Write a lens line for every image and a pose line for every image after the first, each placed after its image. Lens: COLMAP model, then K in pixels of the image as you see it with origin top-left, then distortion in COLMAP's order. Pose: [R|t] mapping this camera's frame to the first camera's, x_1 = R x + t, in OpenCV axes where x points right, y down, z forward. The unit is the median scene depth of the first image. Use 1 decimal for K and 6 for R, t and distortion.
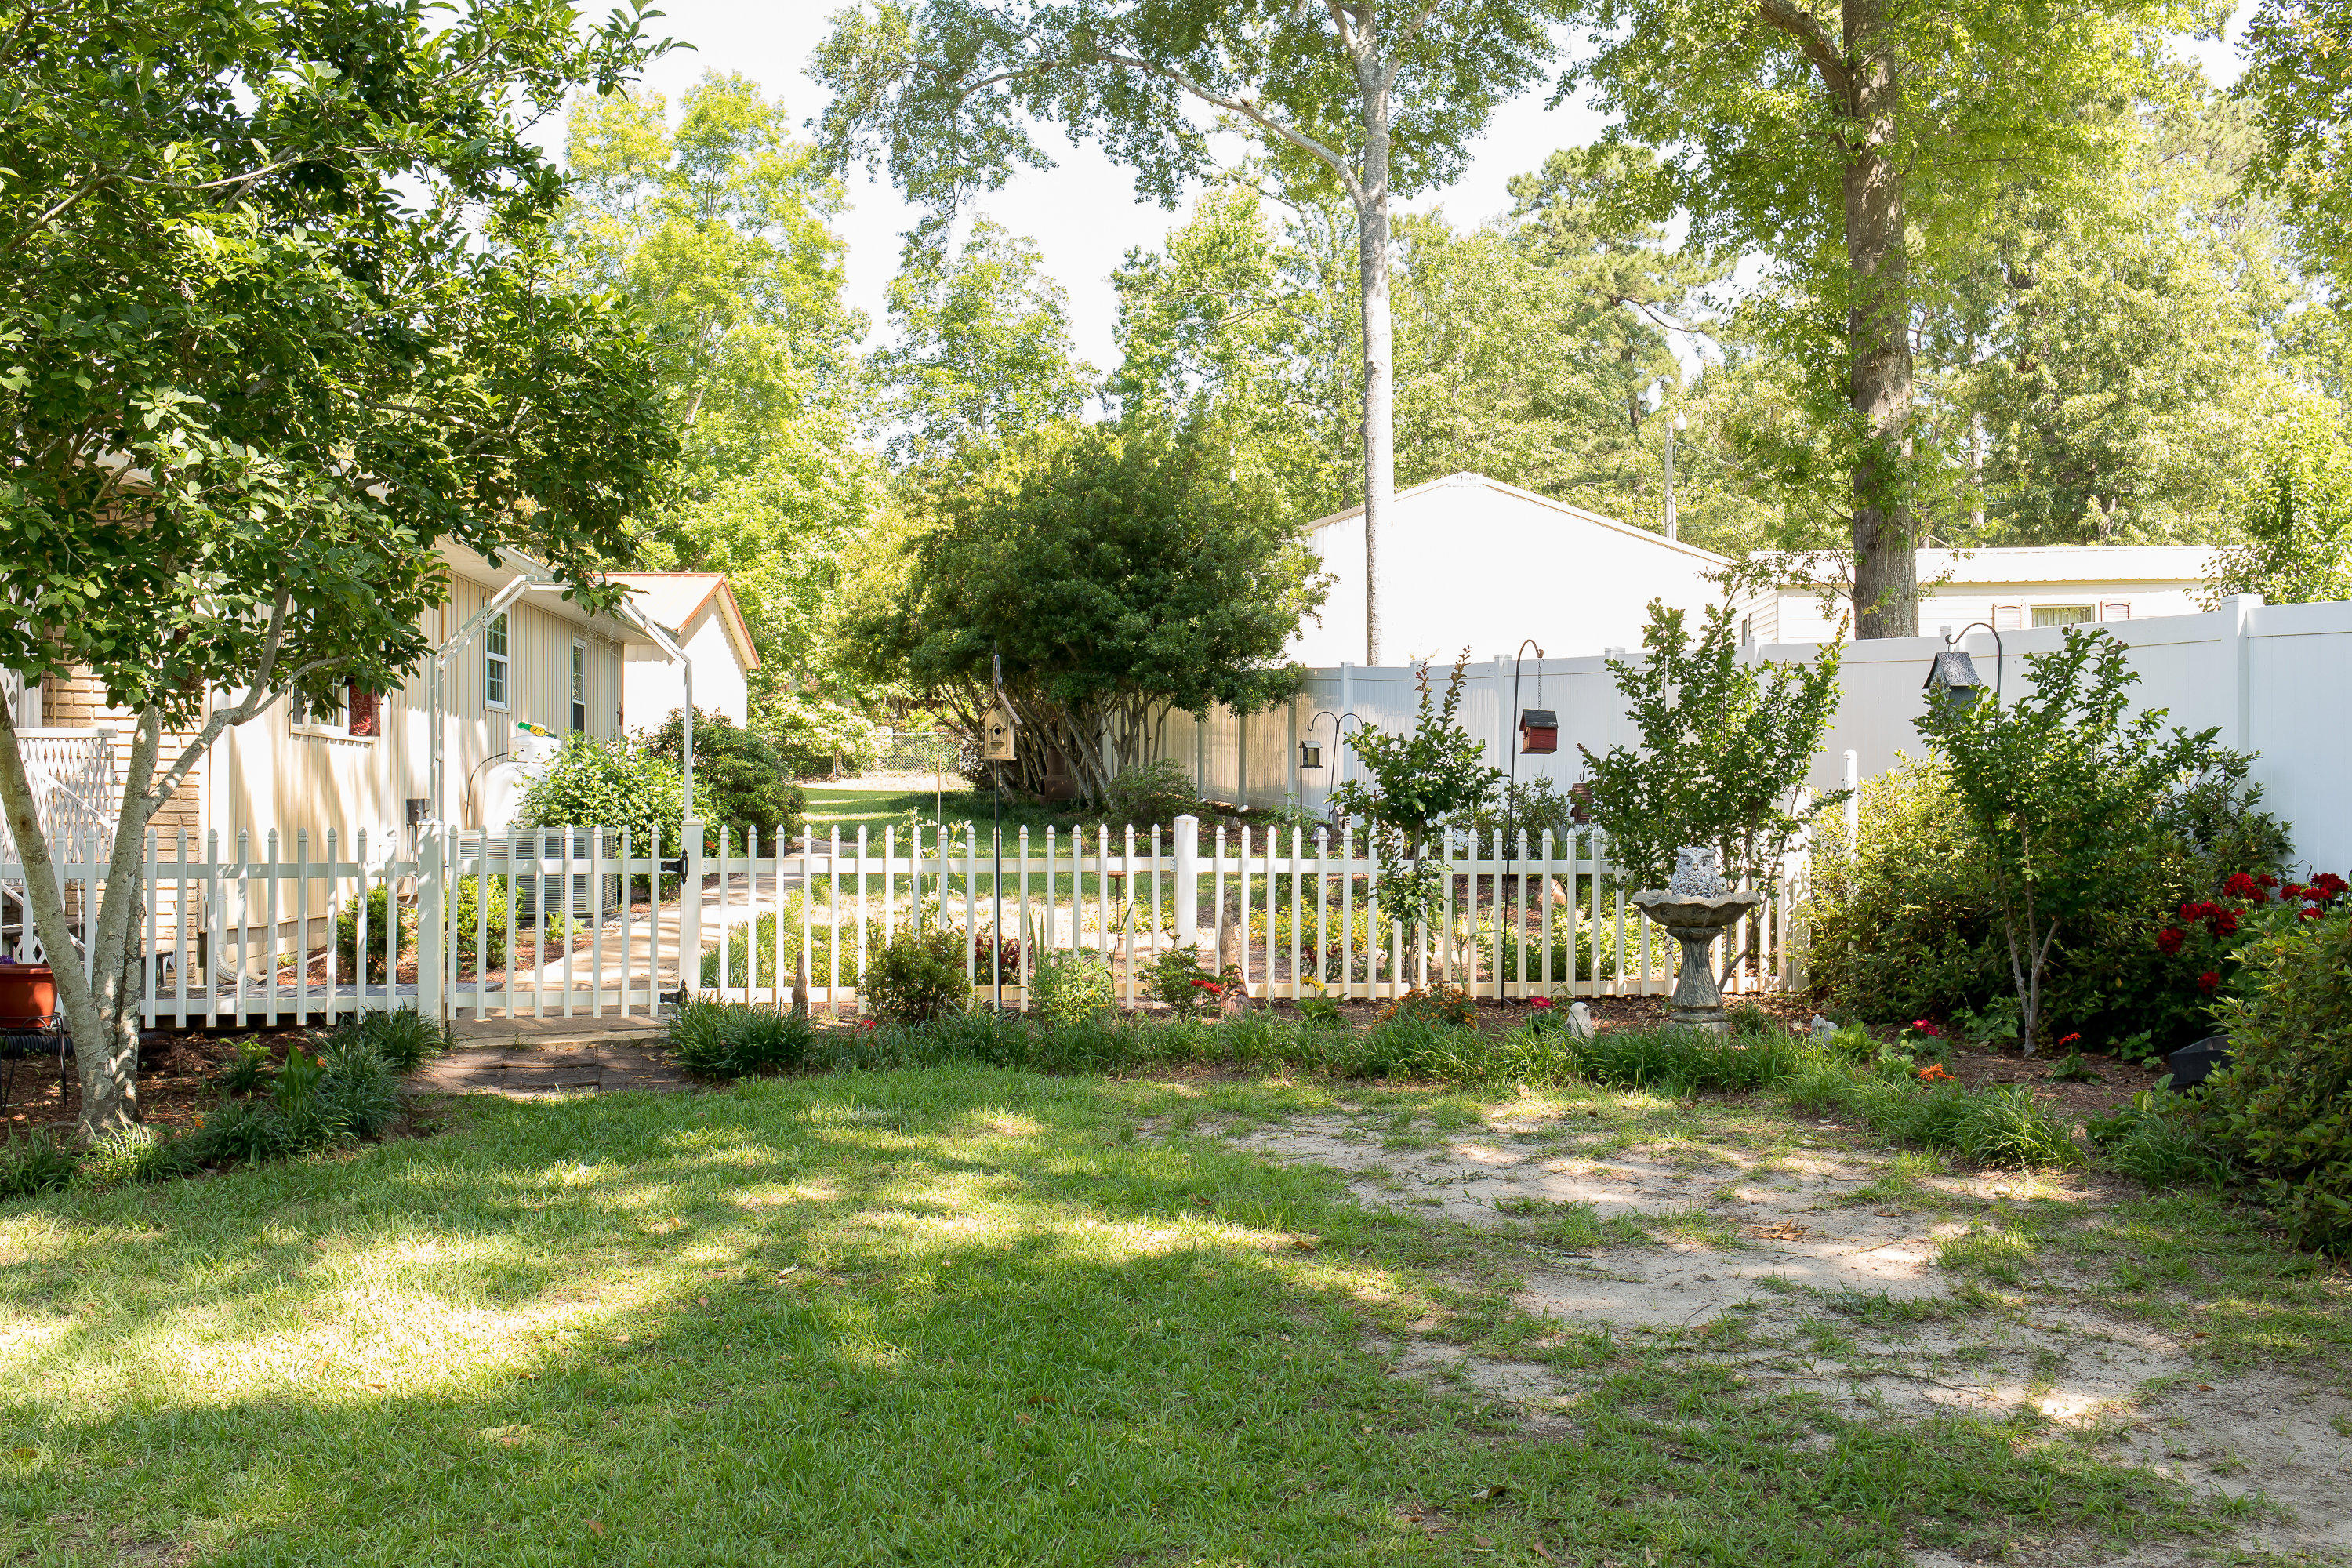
lens RADIAL K [[2298.7, 0, 1176.0], [0, 2298.7, 784.0], [0, 0, 1]] dist [-0.071610, 0.006850]
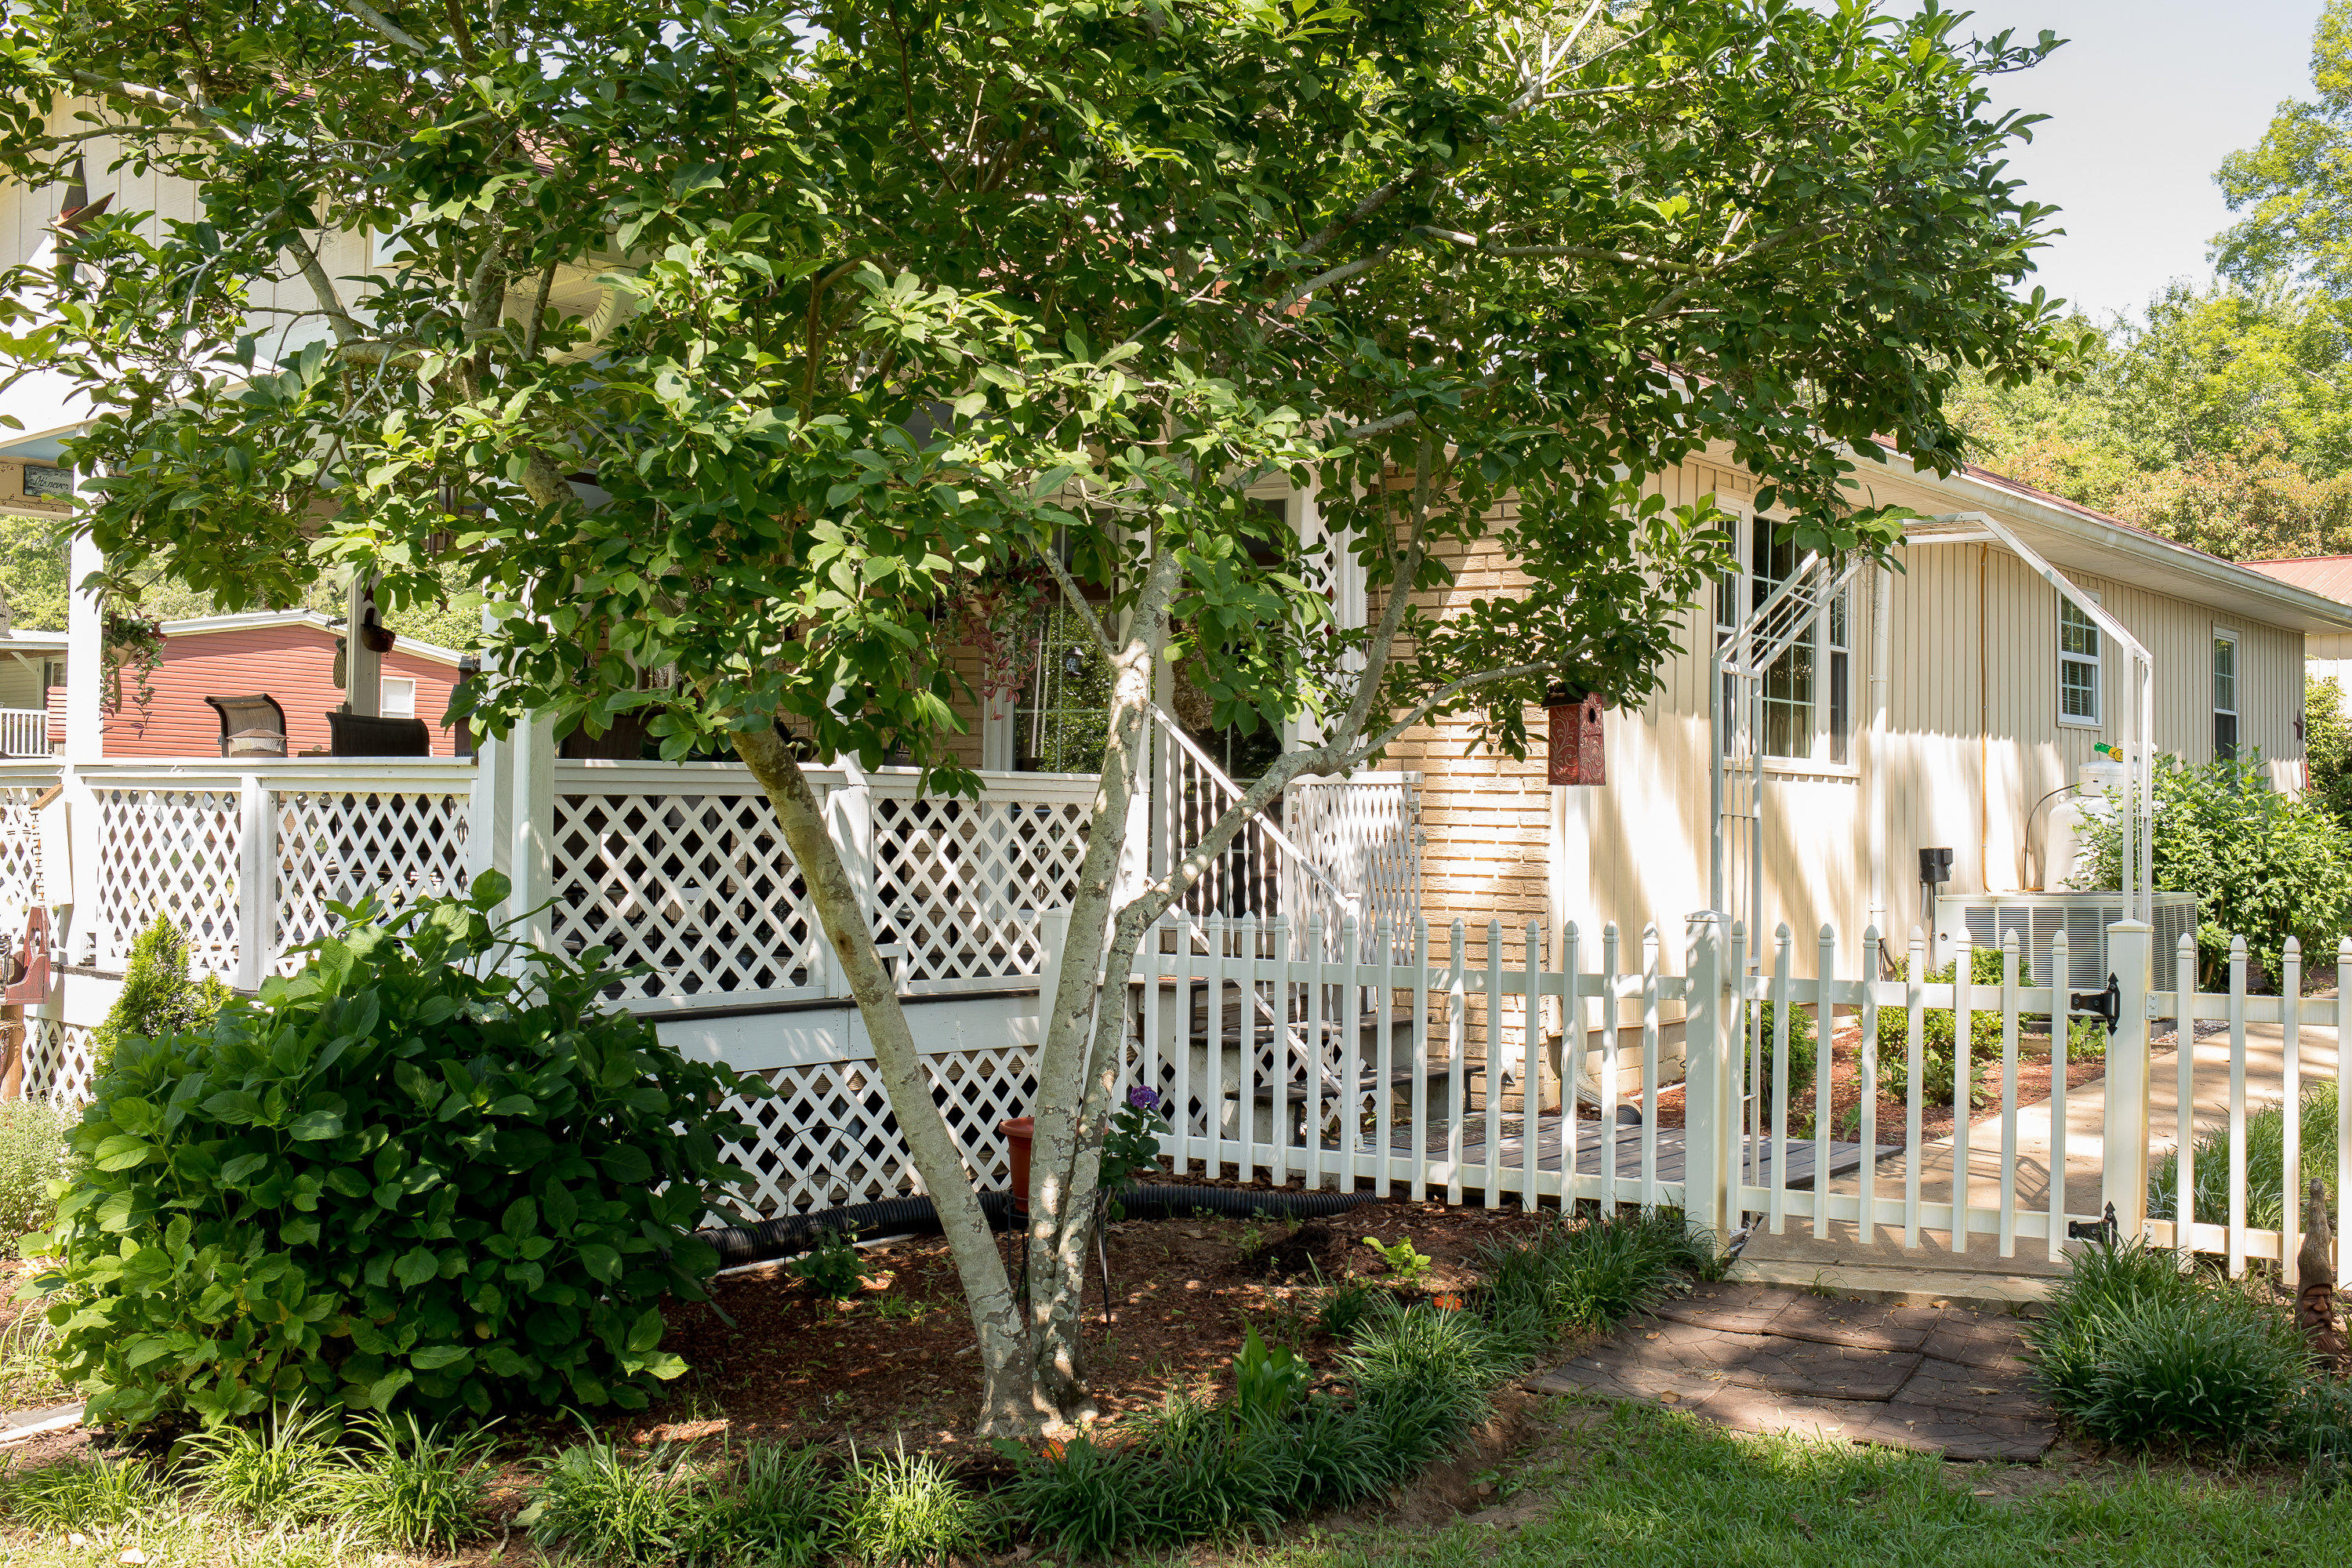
lens RADIAL K [[2298.7, 0, 1176.0], [0, 2298.7, 784.0], [0, 0, 1]] dist [-0.071610, 0.006850]
pose [[0.729319, -0.012276, -0.684063, 0.003527], [0.008225, 0.999924, -0.009176, -0.015647], [0.684124, 0.001066, 0.729365, 0.423023]]
